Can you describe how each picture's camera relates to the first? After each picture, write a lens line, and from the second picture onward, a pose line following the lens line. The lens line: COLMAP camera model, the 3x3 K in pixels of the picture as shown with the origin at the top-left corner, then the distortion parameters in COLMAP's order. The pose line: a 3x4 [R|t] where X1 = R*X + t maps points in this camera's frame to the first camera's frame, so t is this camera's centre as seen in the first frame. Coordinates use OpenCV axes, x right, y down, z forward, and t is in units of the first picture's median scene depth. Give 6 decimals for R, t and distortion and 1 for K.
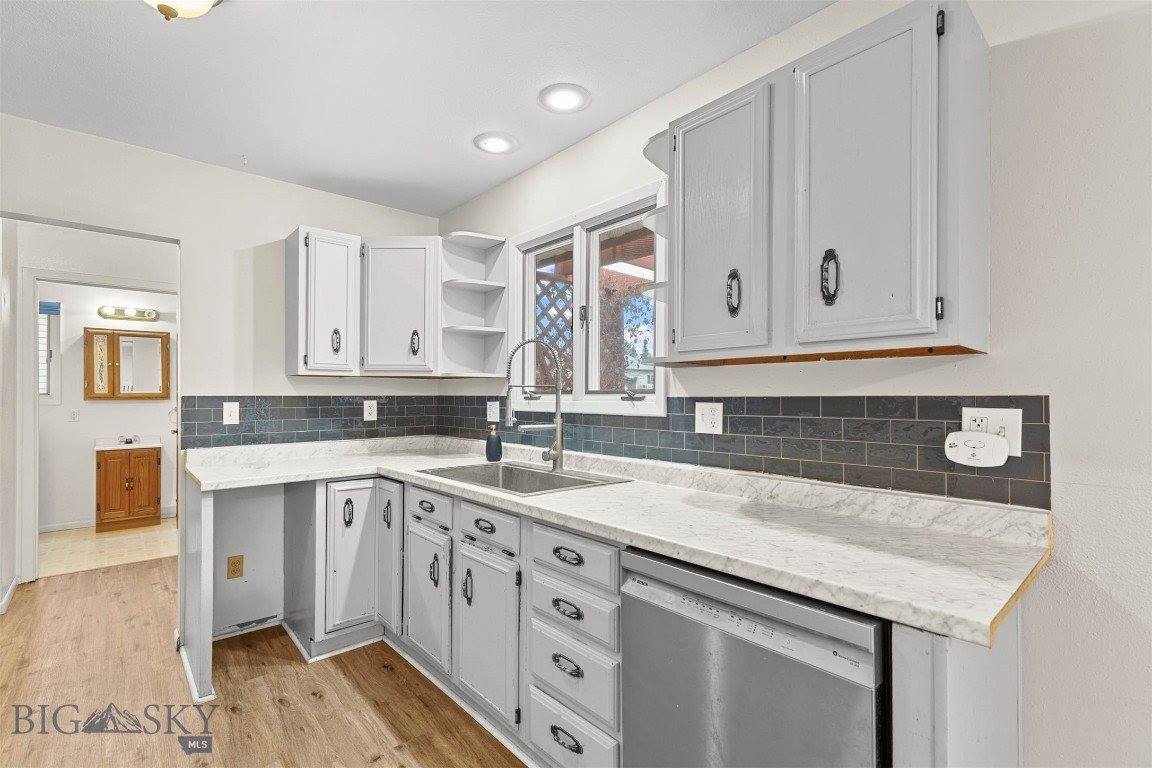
lens RADIAL K [[520.5, 0, 576.5], [0, 520.5, 389.6], [0, 0, 1]] dist [0.011489, -0.001602]
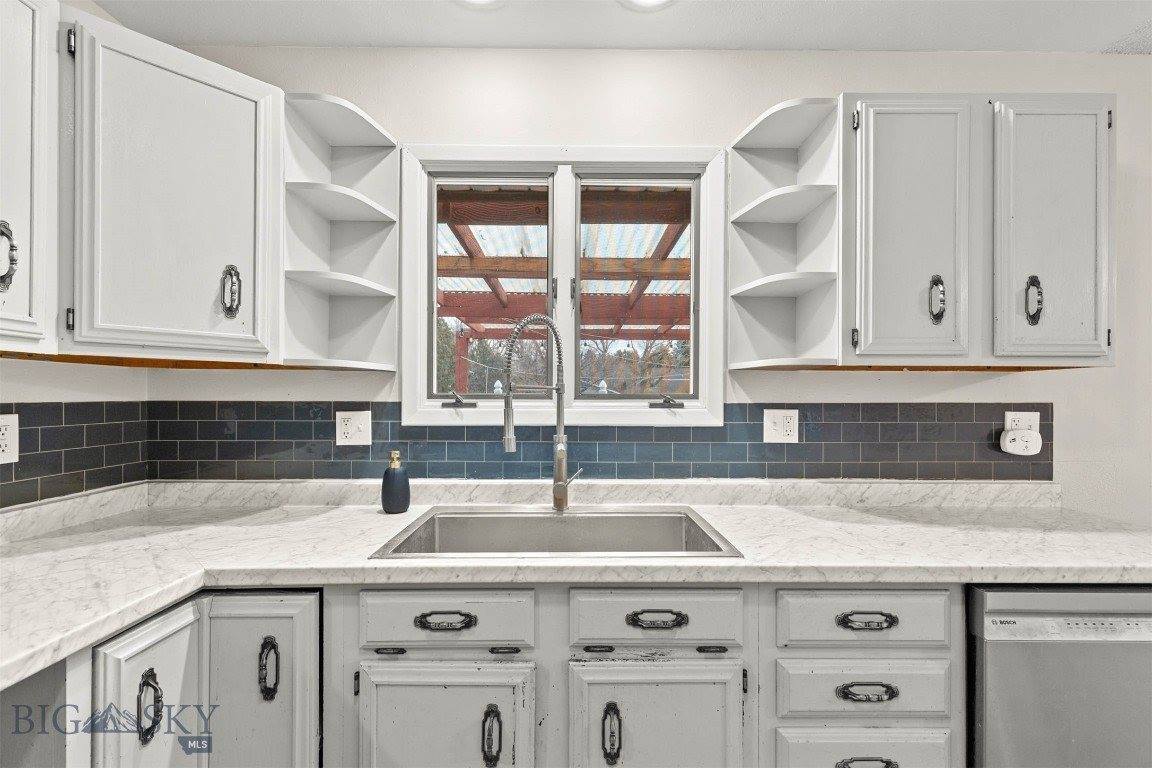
lens RADIAL K [[520.5, 0, 578.5], [0, 520.5, 393.9], [0, 0, 1]] dist [0.011489, -0.001602]
pose [[0.657552, 0.003634, 0.753400, -0.579510], [-0.011428, 0.999921, 0.005151, -0.003180], [-0.753322, -0.011997, 0.657542, 0.559446]]
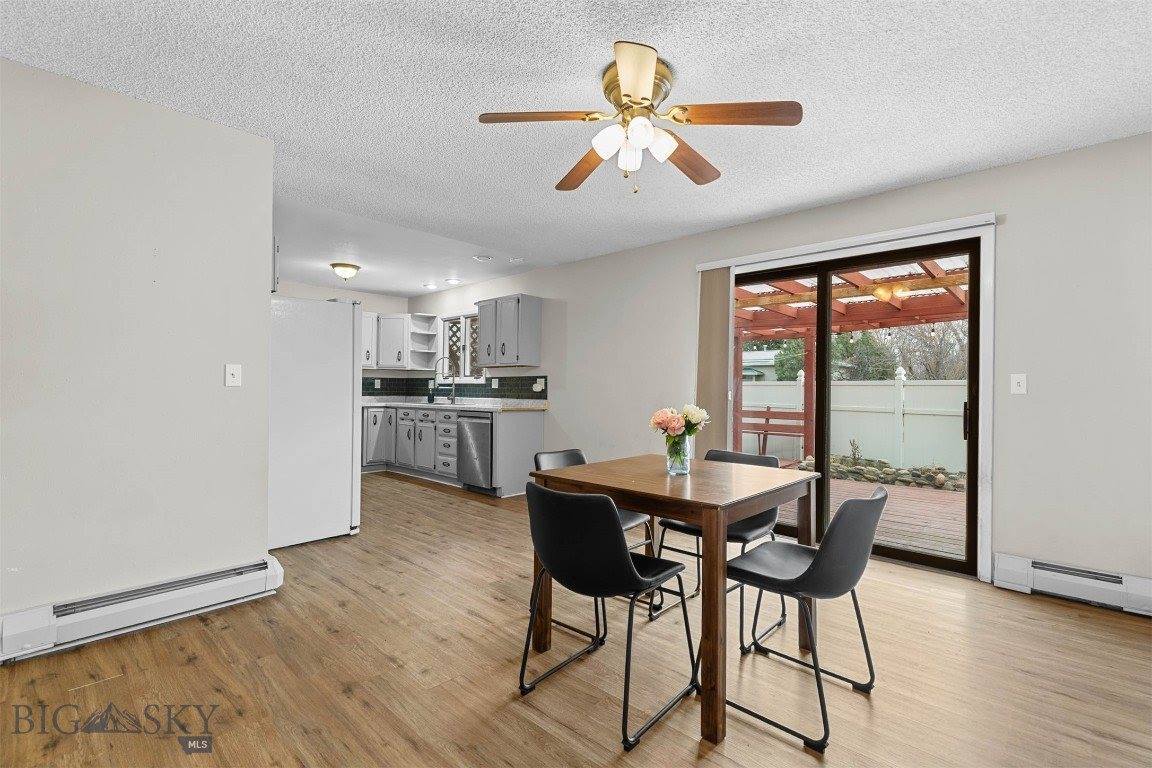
lens RADIAL K [[520.5, 0, 576.0], [0, 520.5, 377.9], [0, 0, 1]] dist [0.011489, -0.001602]
pose [[0.996151, 0.009235, 0.087165, 0.404966], [-0.008429, 0.999918, -0.009612, 0.039499], [-0.087247, 0.008840, 0.996147, -1.992310]]
